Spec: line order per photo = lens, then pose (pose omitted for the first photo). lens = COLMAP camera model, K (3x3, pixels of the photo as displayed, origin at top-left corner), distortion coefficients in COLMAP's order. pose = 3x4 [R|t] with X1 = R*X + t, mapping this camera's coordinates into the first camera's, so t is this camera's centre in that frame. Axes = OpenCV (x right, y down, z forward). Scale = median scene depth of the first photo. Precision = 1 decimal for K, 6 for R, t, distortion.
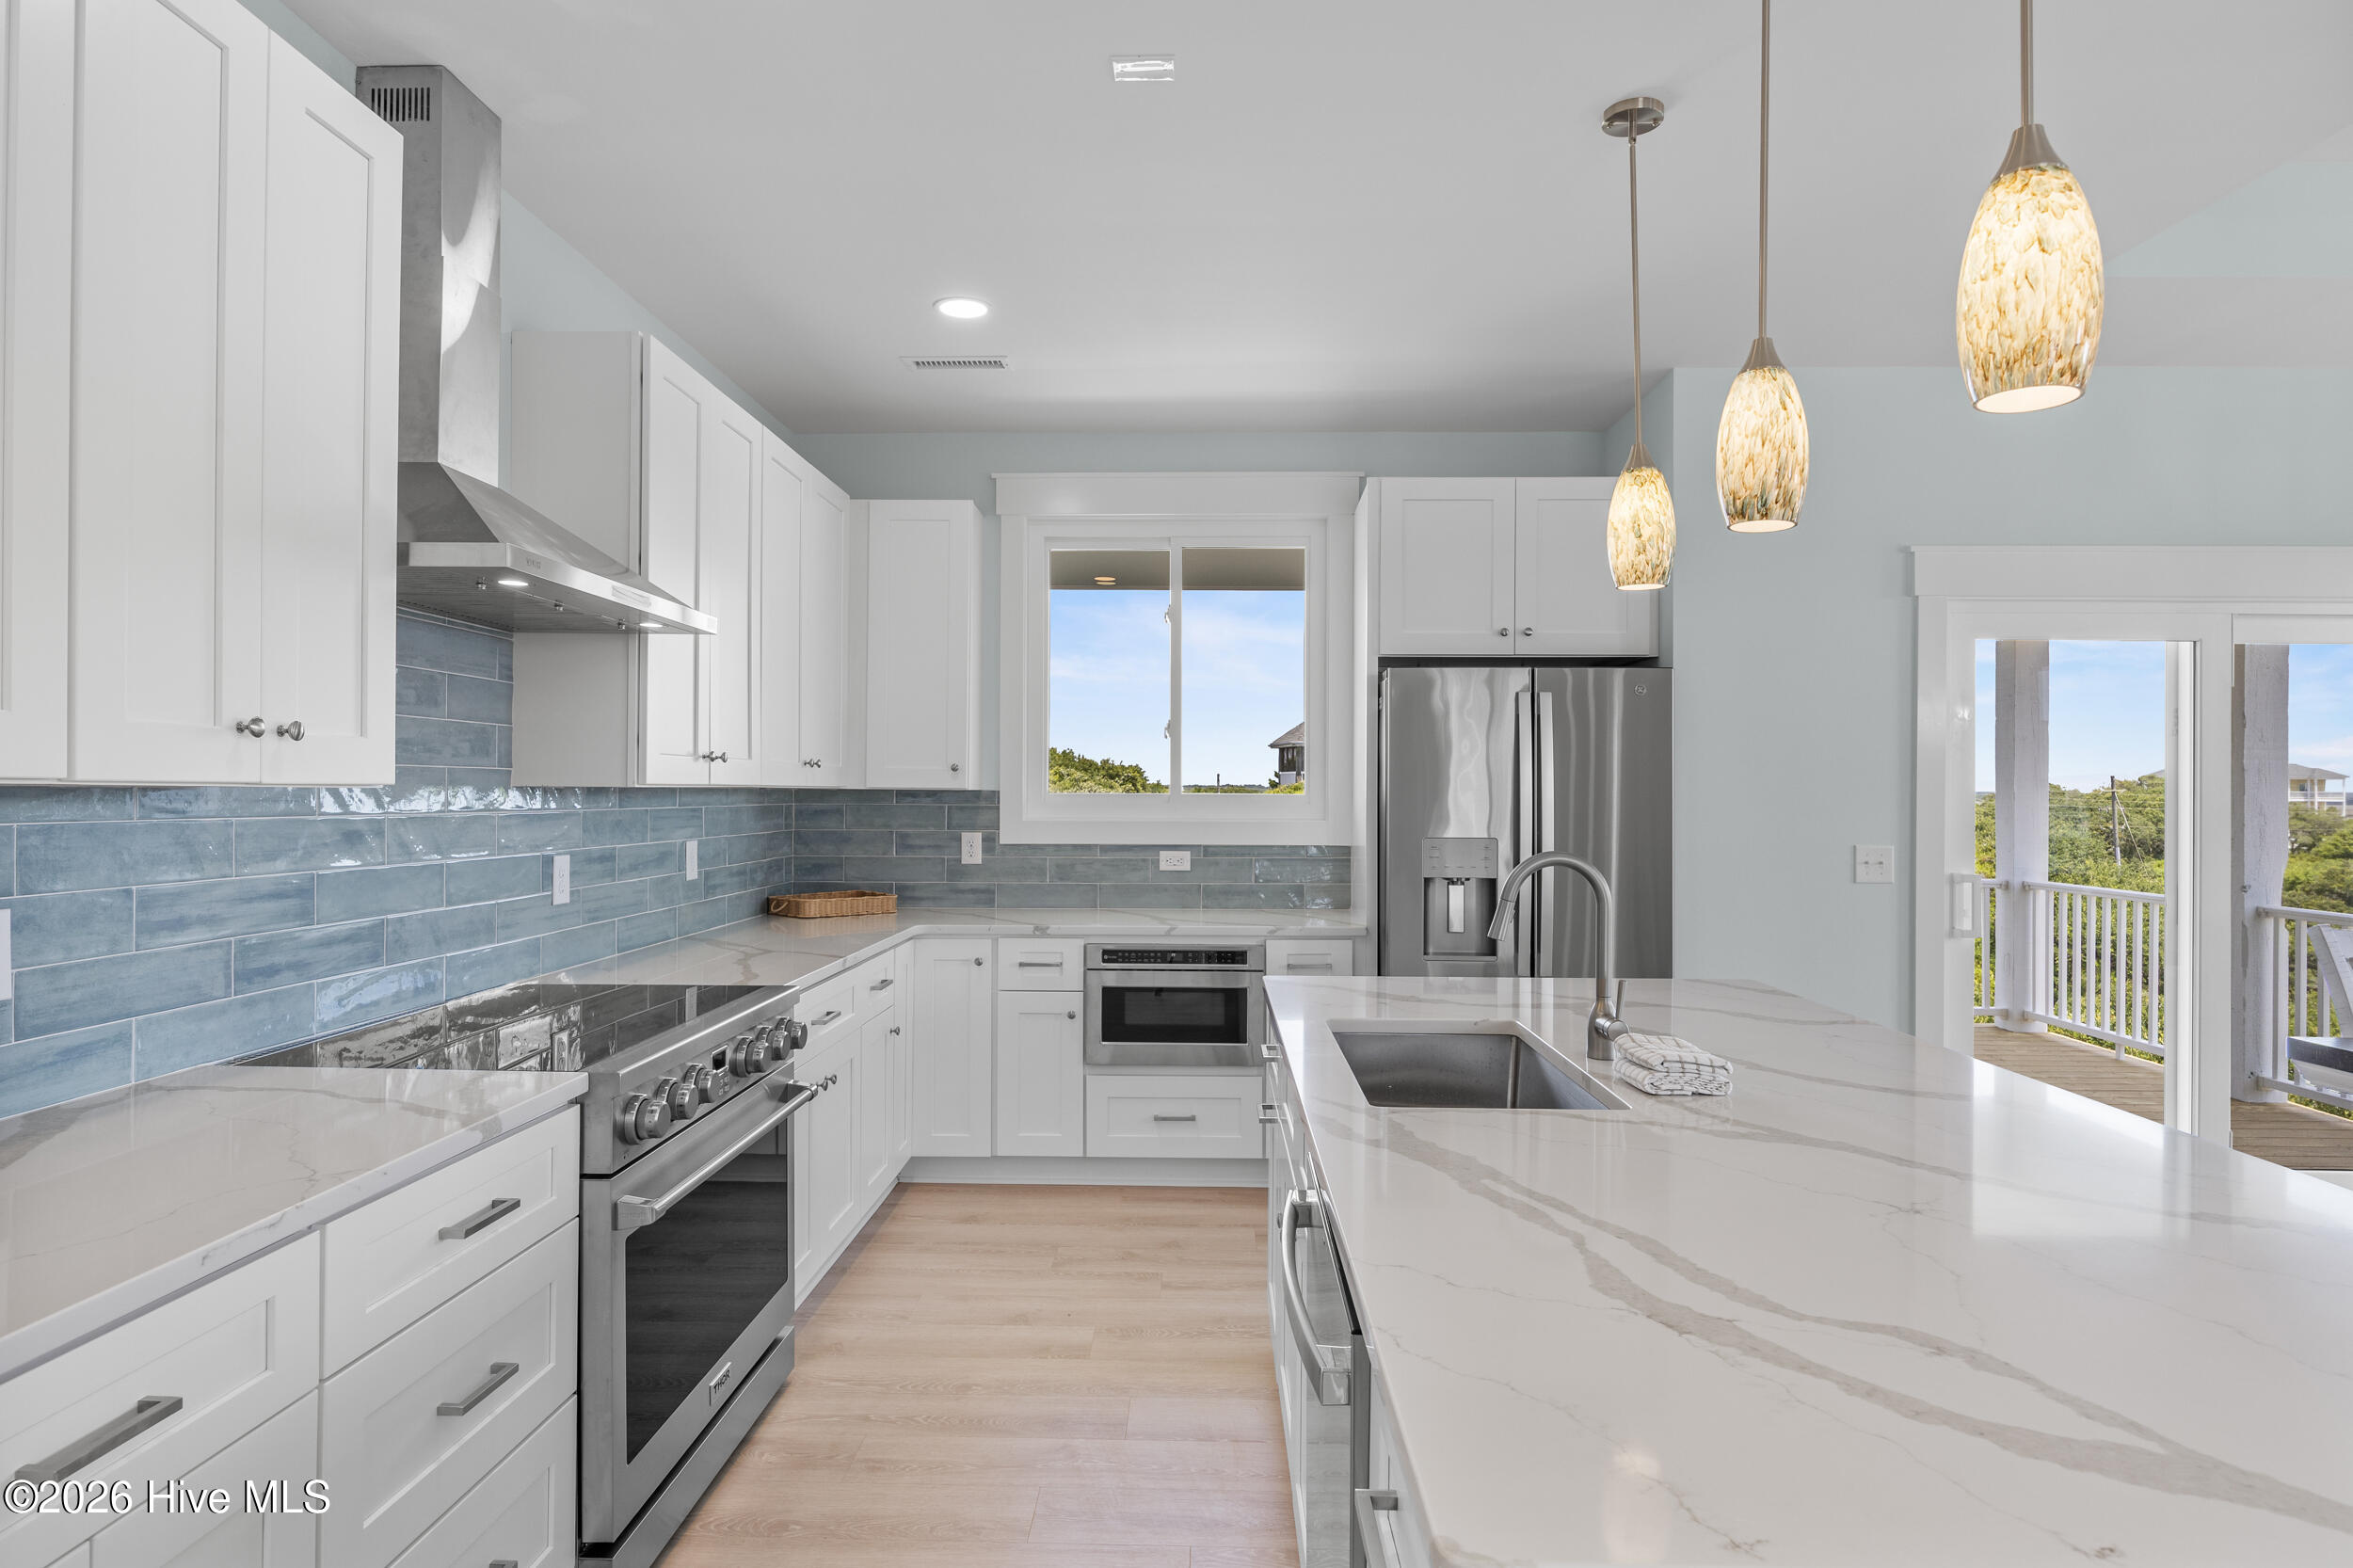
lens RADIAL K [[1311.1, 0, 1173.9], [0, 1311.1, 778.5], [0, 0, 1]] dist [-0.004899, -0.000514]
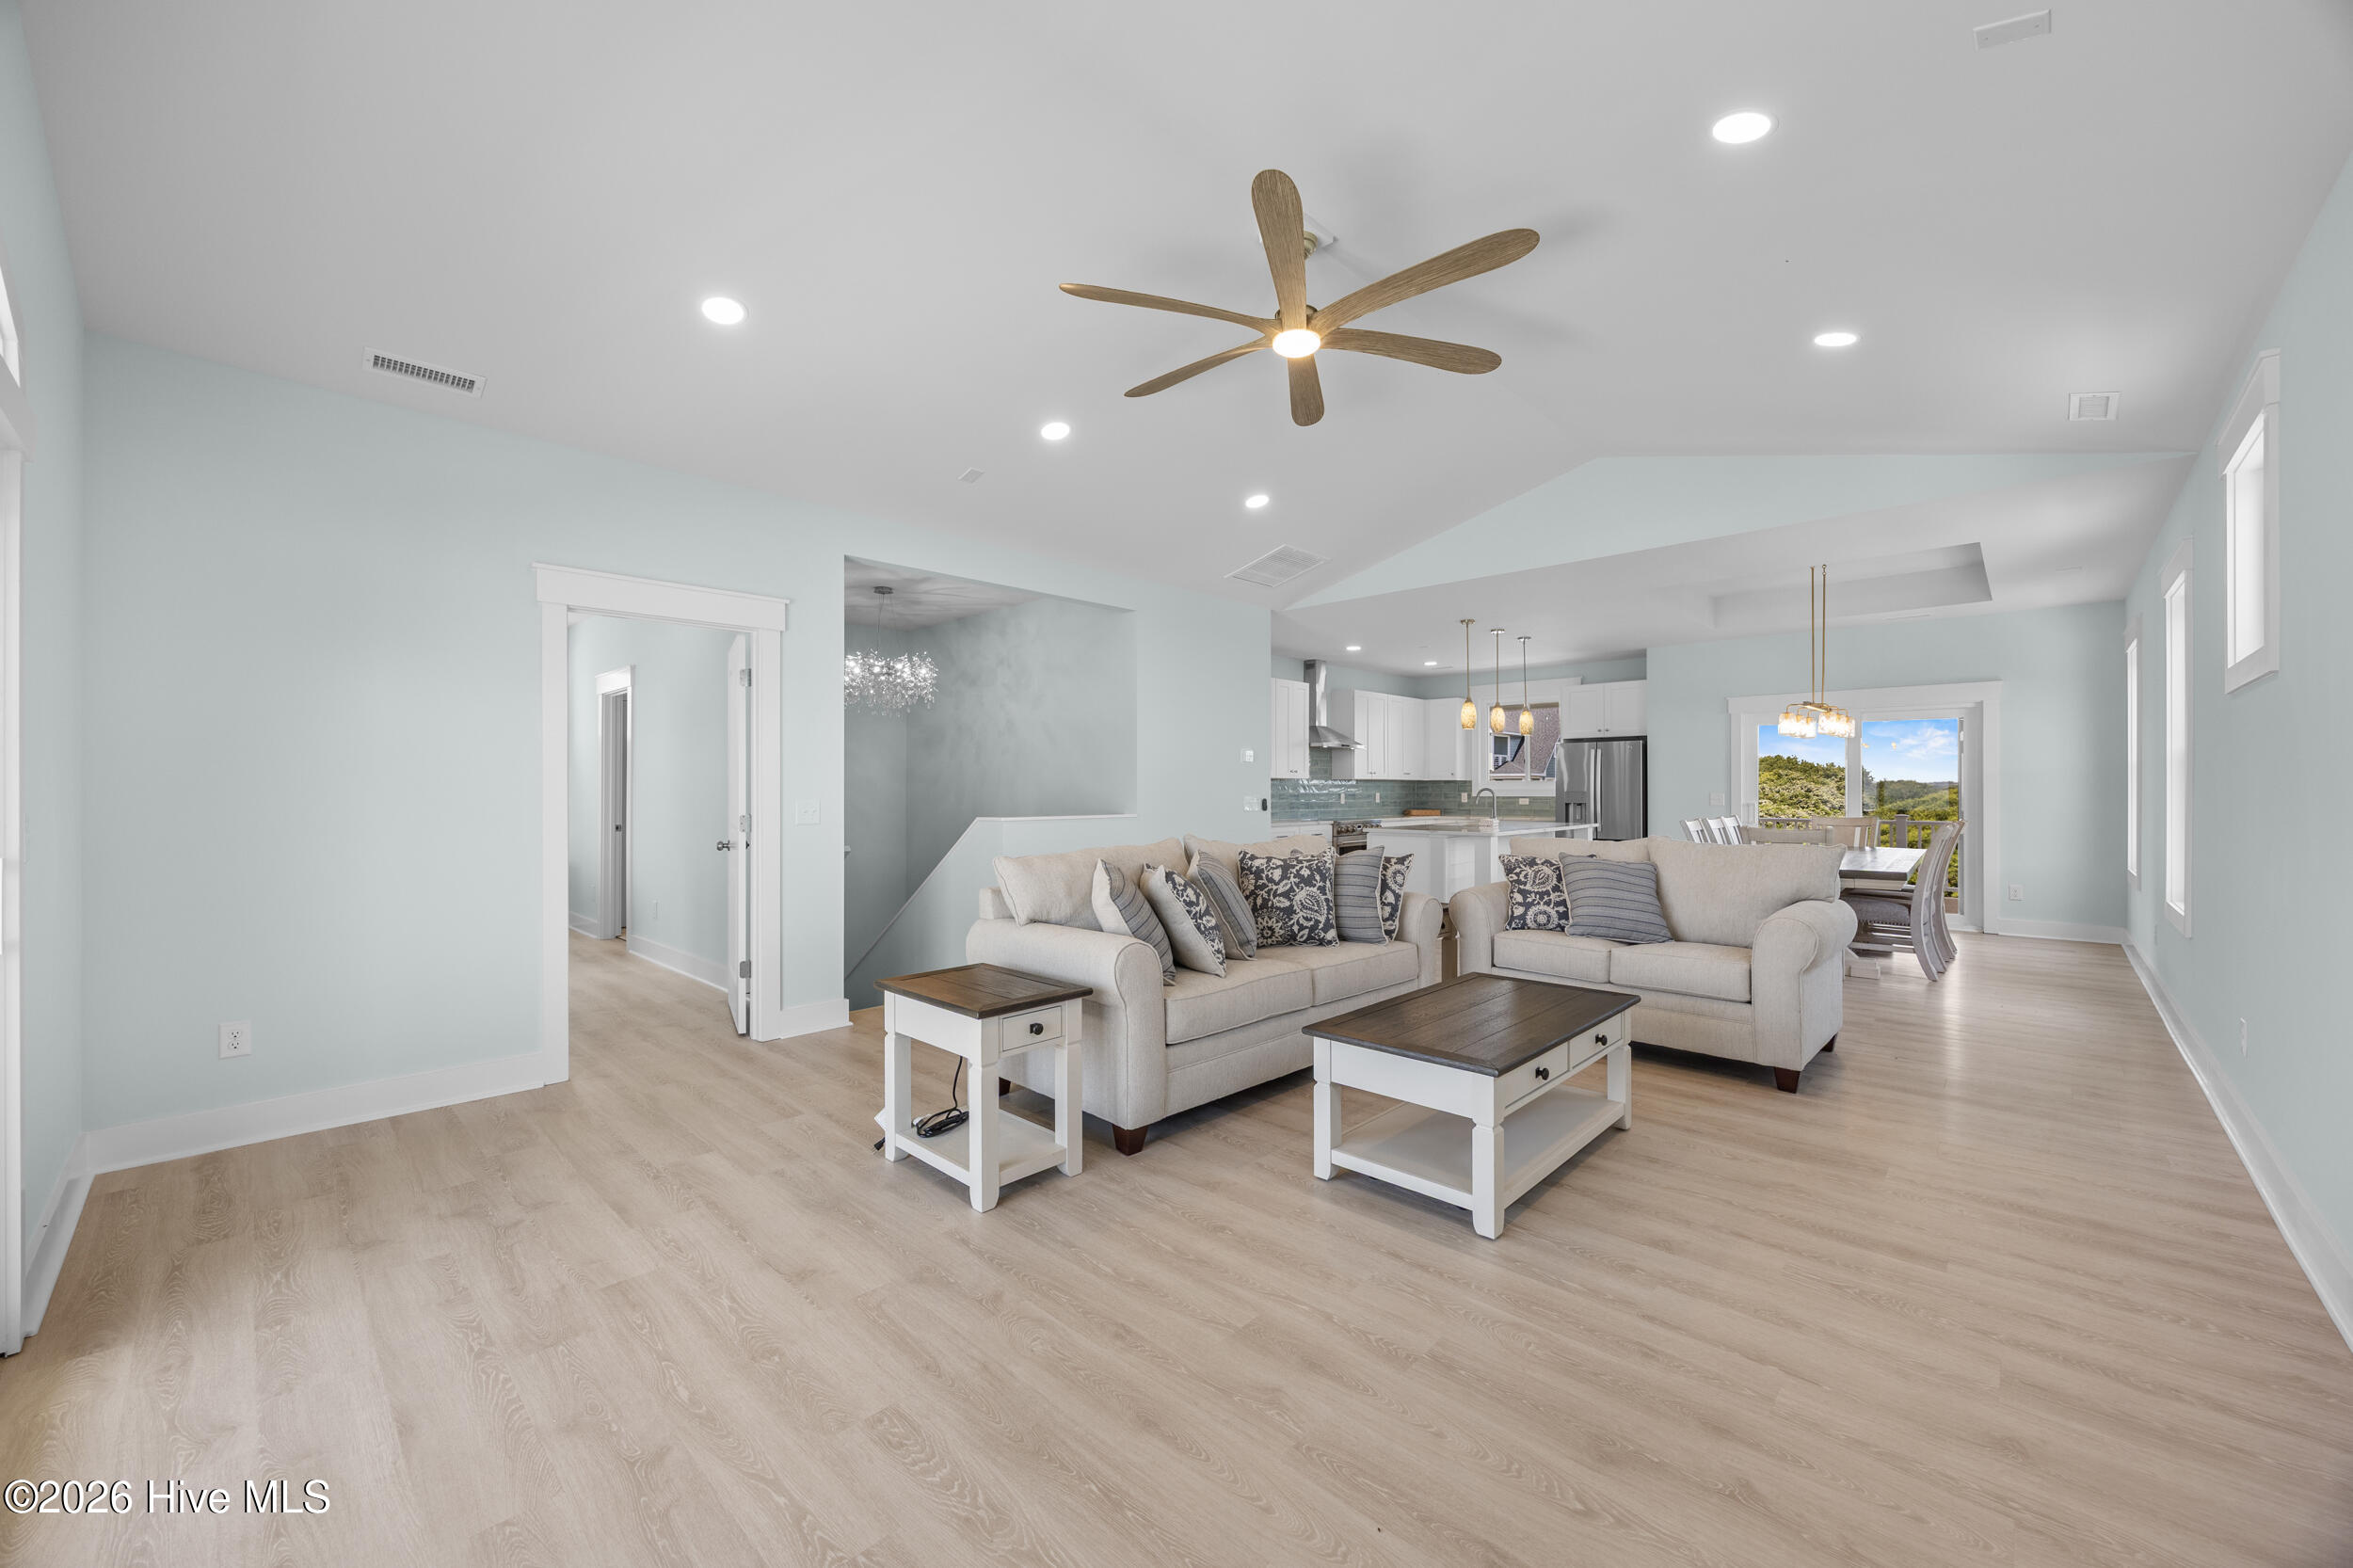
lens RADIAL K [[900.2, 0, 1175.3], [0, 900.2, 788.3], [0, 0, 1]] dist [0.001088, 0.000010]
pose [[0.748238, -0.006221, -0.663401, 1.351025], [0.010890, 0.999936, 0.002906, 0.023540], [0.663341, -0.009398, 0.748259, -2.008782]]
